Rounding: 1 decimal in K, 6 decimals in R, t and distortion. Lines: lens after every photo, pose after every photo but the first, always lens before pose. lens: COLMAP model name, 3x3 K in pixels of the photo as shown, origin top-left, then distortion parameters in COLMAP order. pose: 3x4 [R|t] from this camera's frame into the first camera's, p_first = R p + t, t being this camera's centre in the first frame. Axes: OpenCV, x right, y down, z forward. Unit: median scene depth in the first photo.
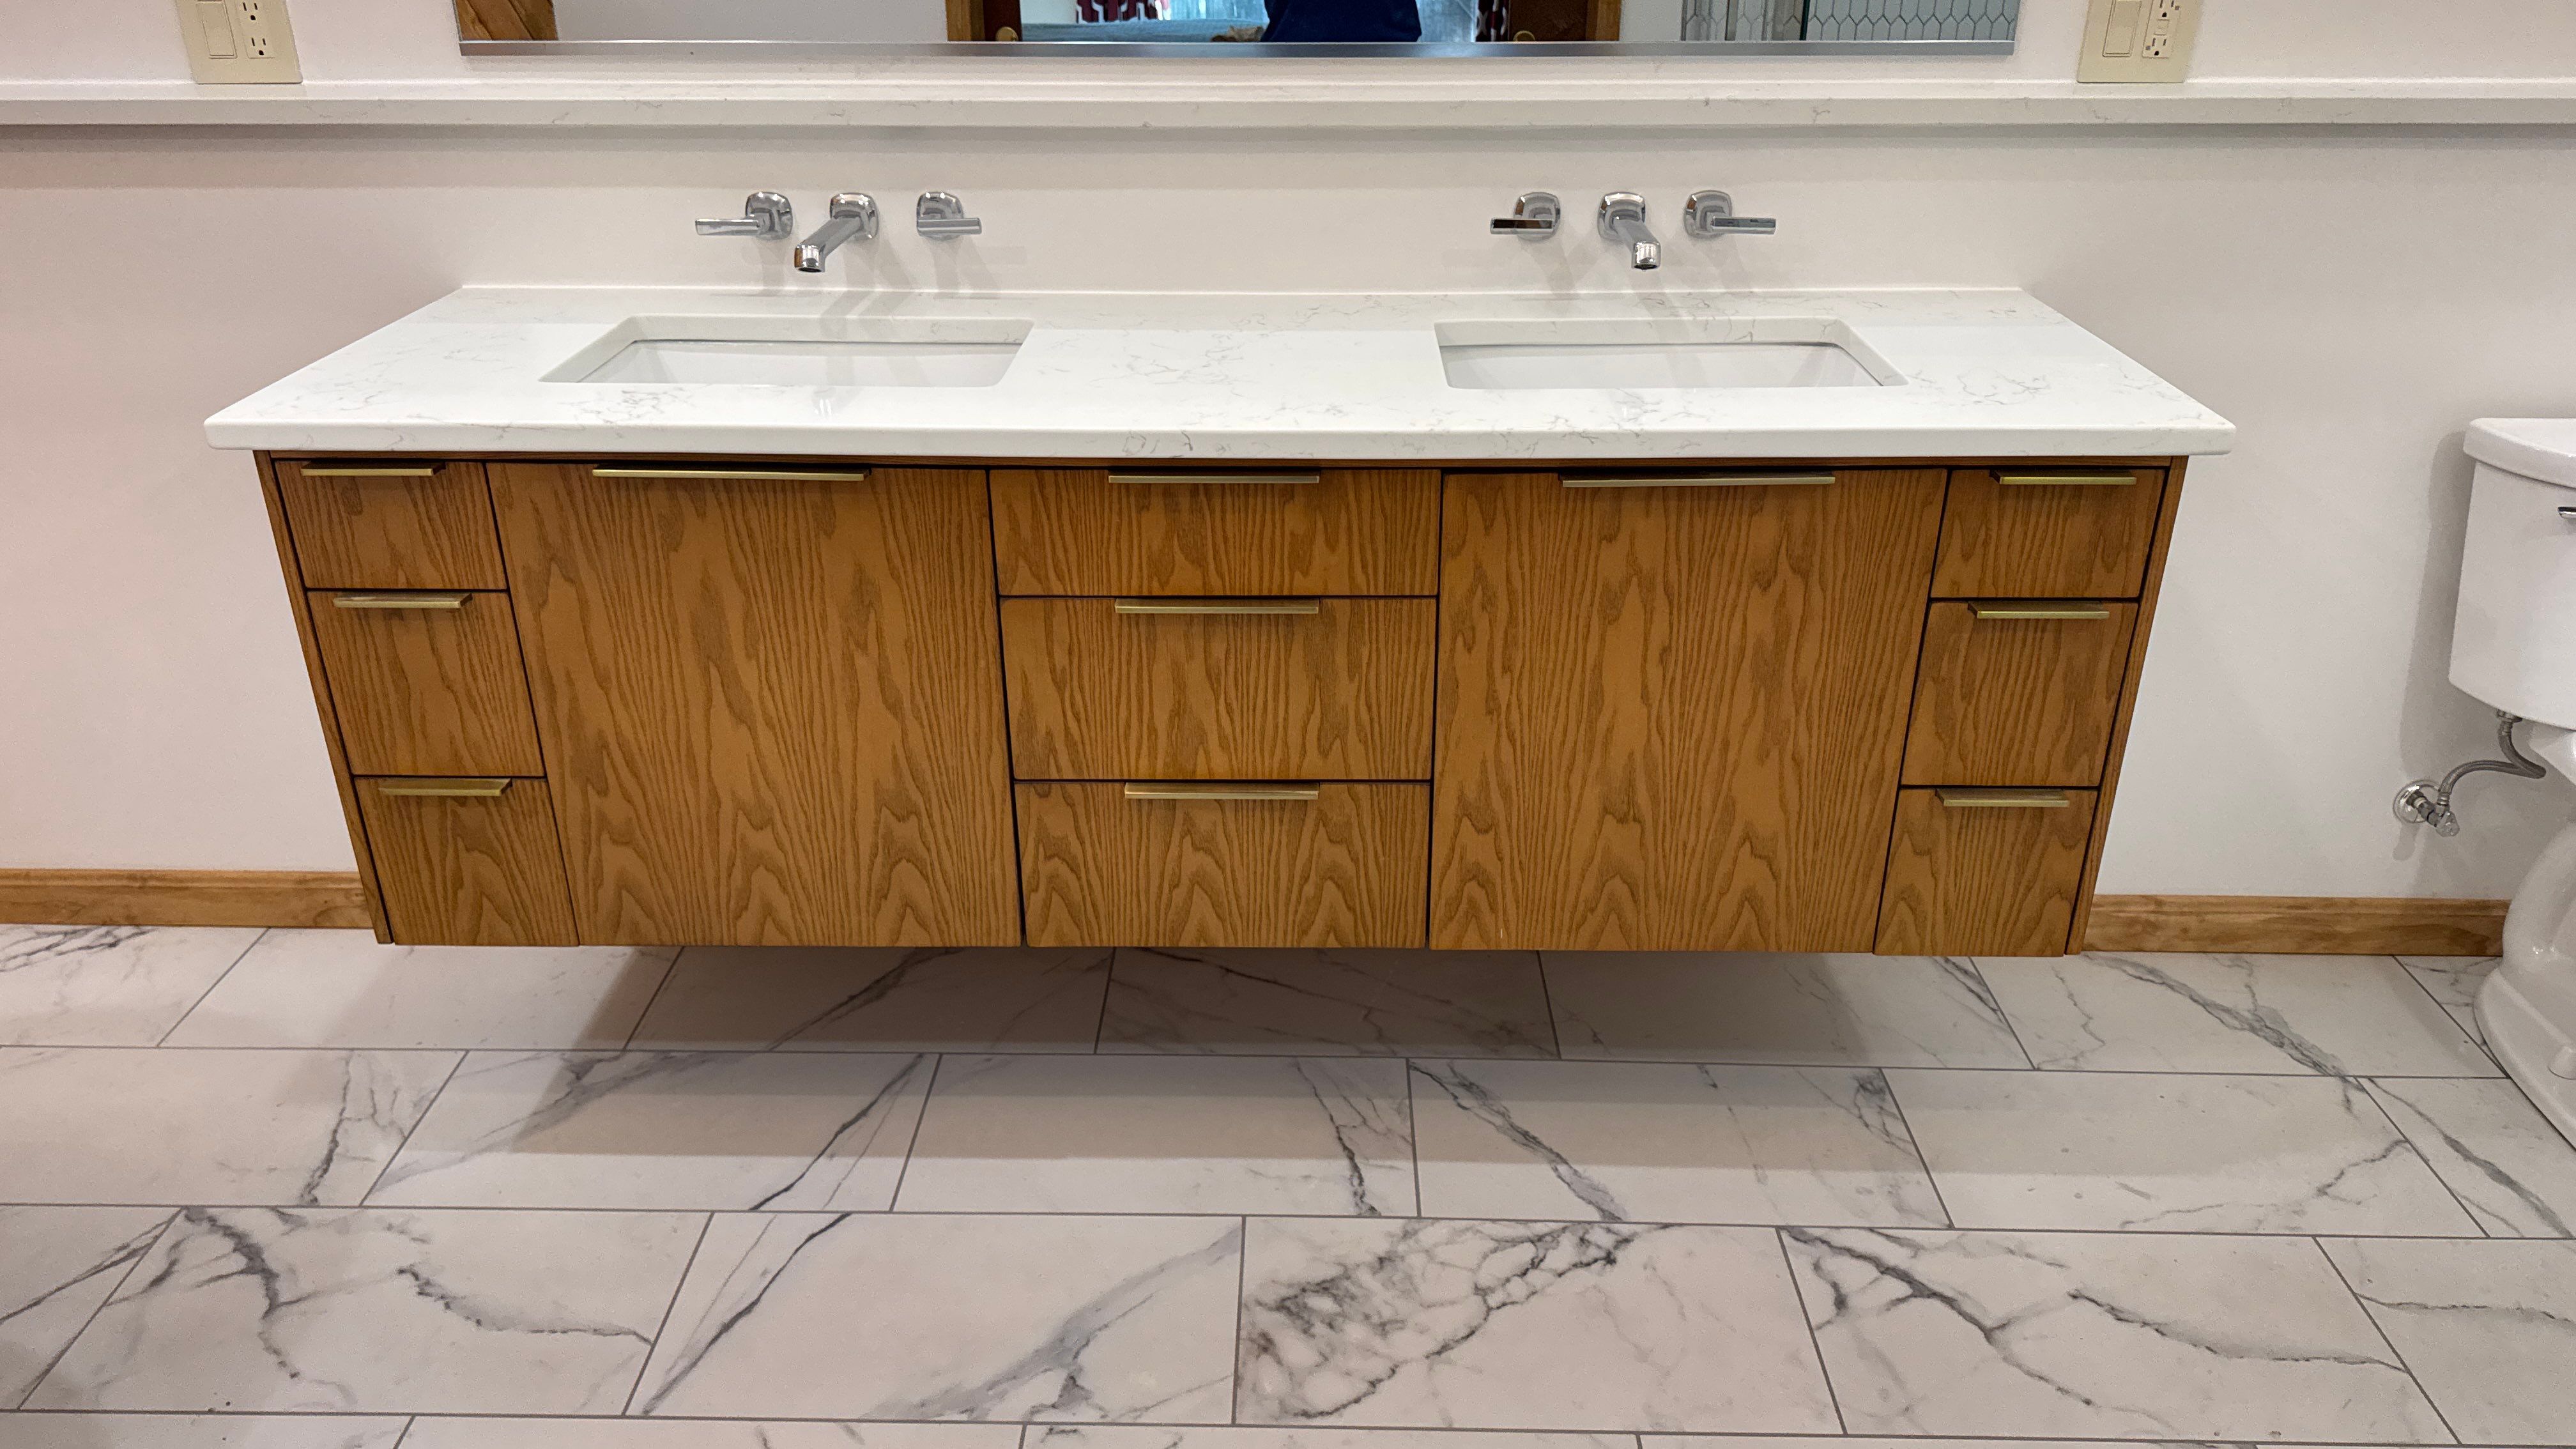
lens RADIAL K [[1843.6, 0, 1278.8], [0, 1843.6, 731.5], [0, 0, 1]] dist [0.151715, -0.236949]
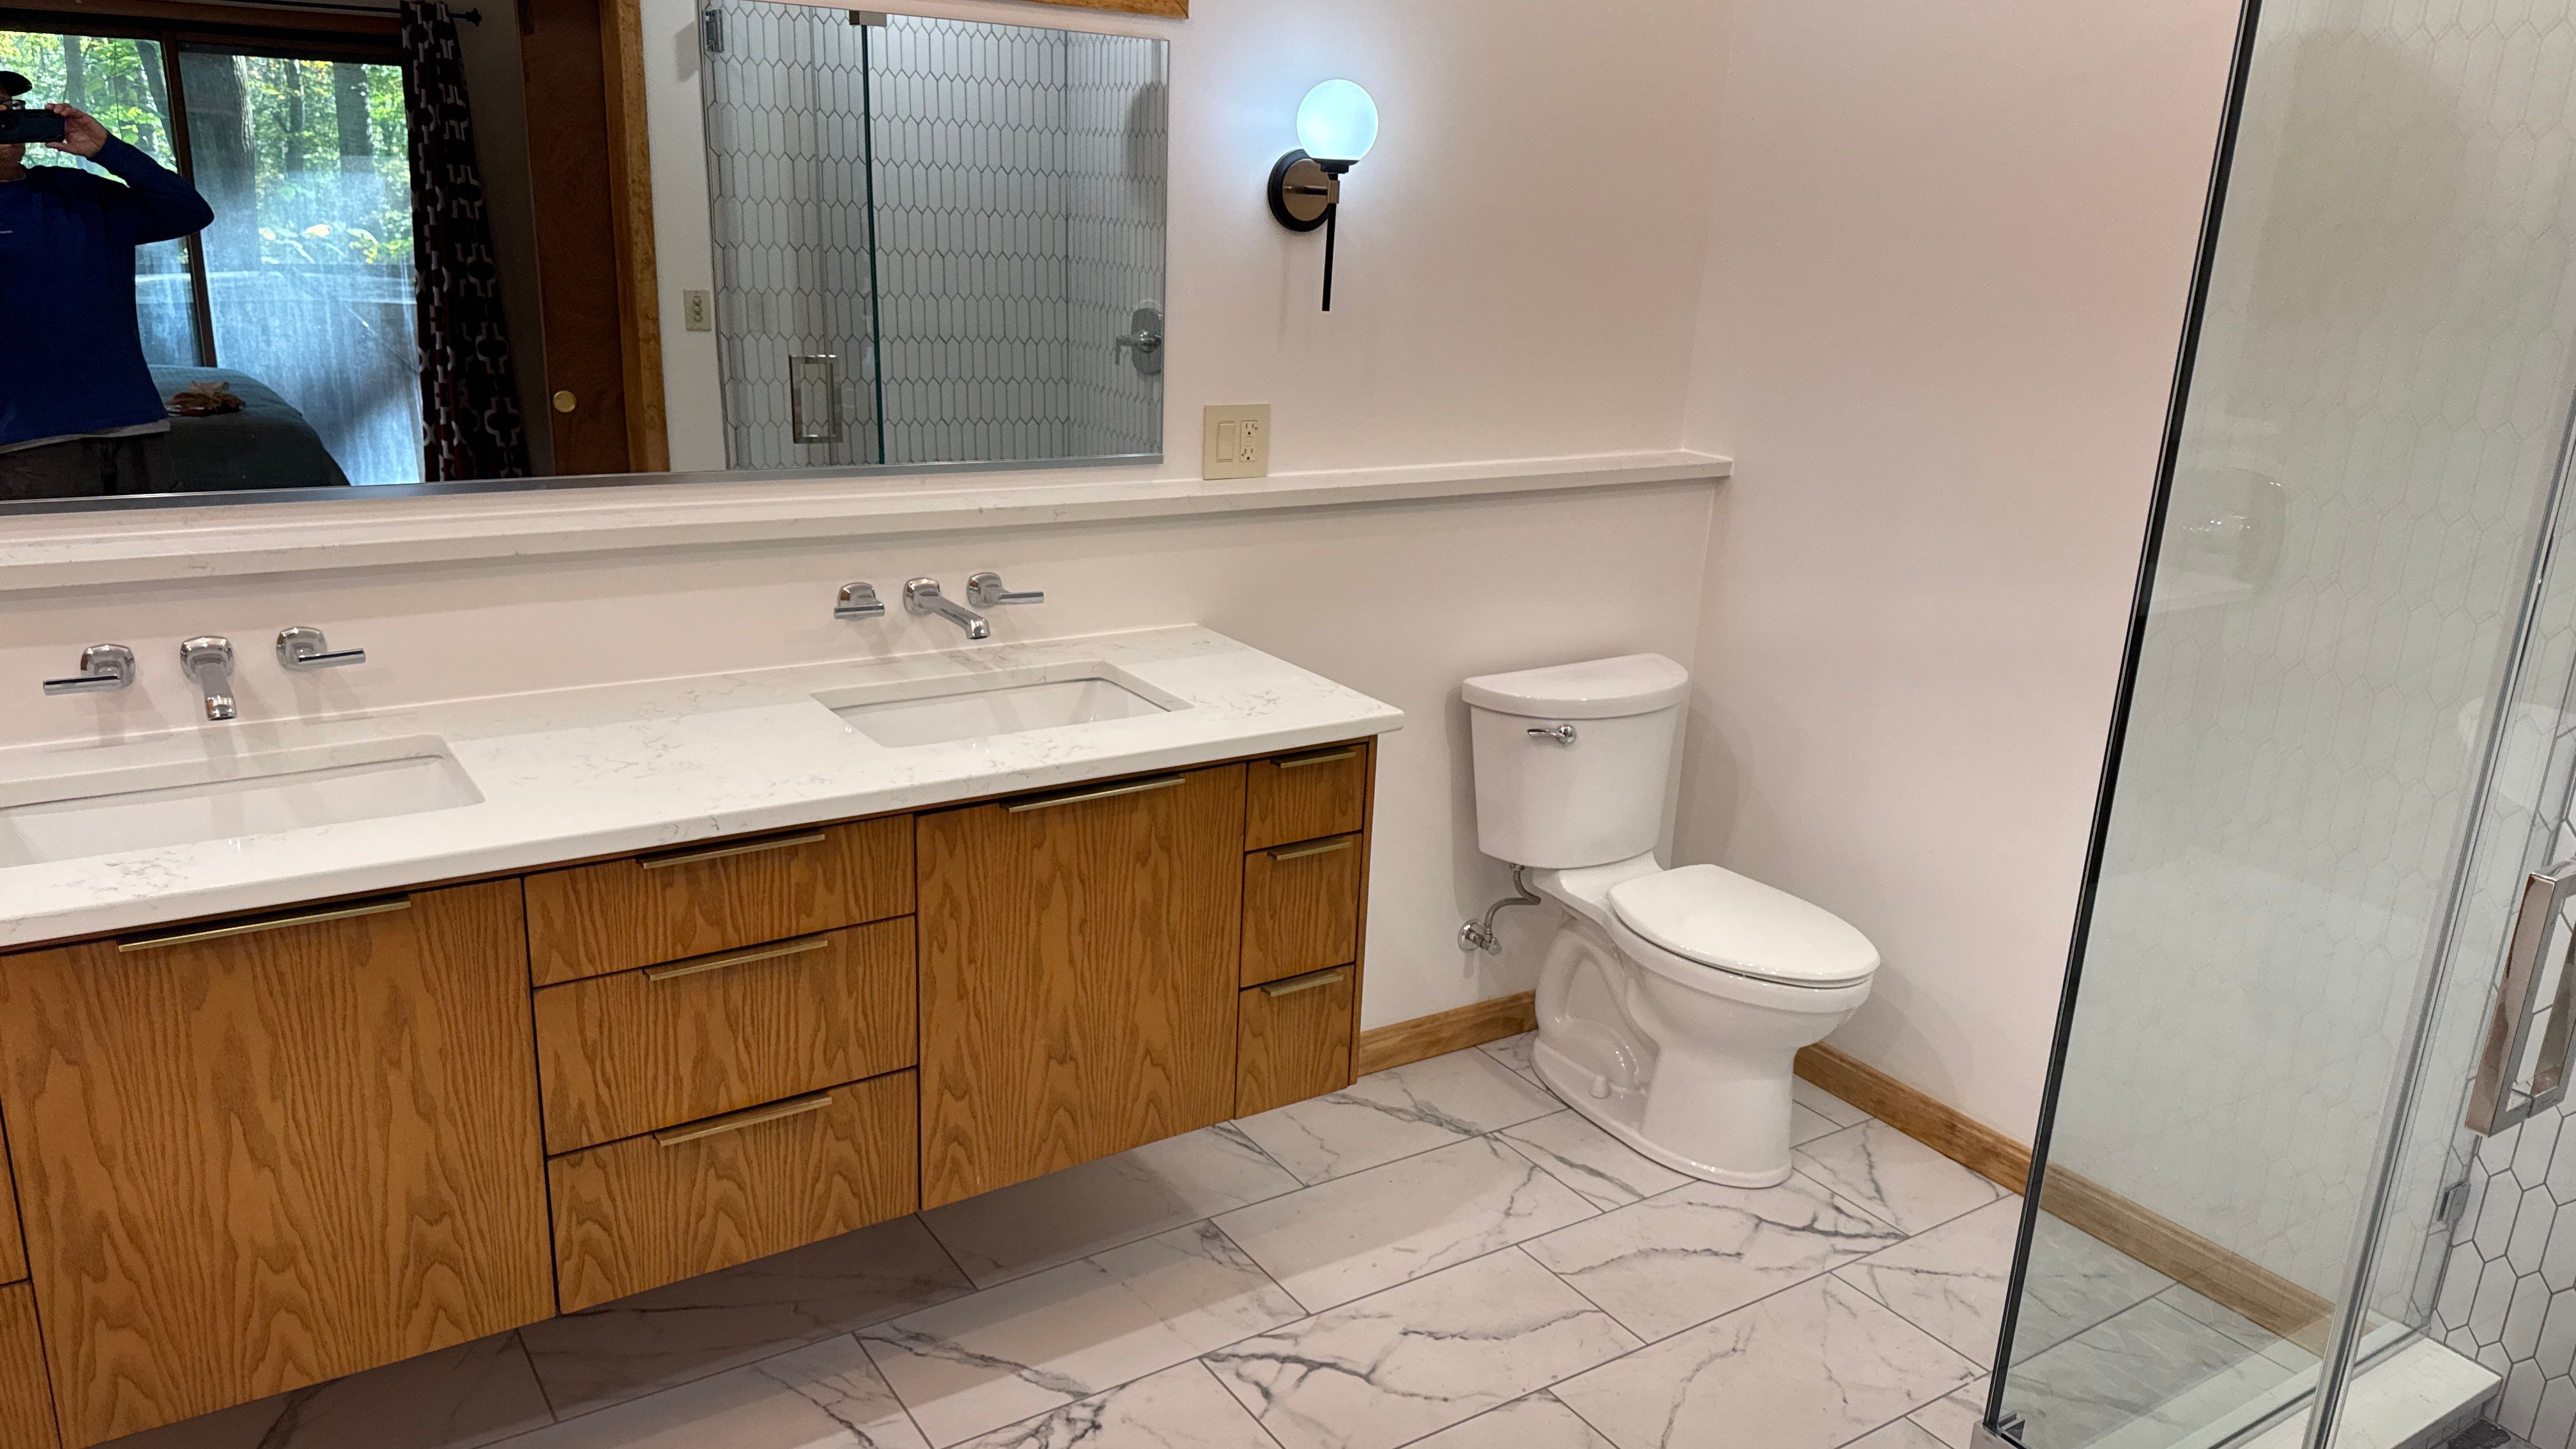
lens RADIAL K [[1843.6, 0, 1278.8], [0, 1843.6, 731.5], [0, 0, 1]] dist [0.151715, -0.236949]
pose [[0.825492, -0.126762, 0.549994, -0.358801], [0.204108, 0.975550, -0.081504, -0.038568], [-0.526215, 0.179539, 0.831182, -0.172828]]
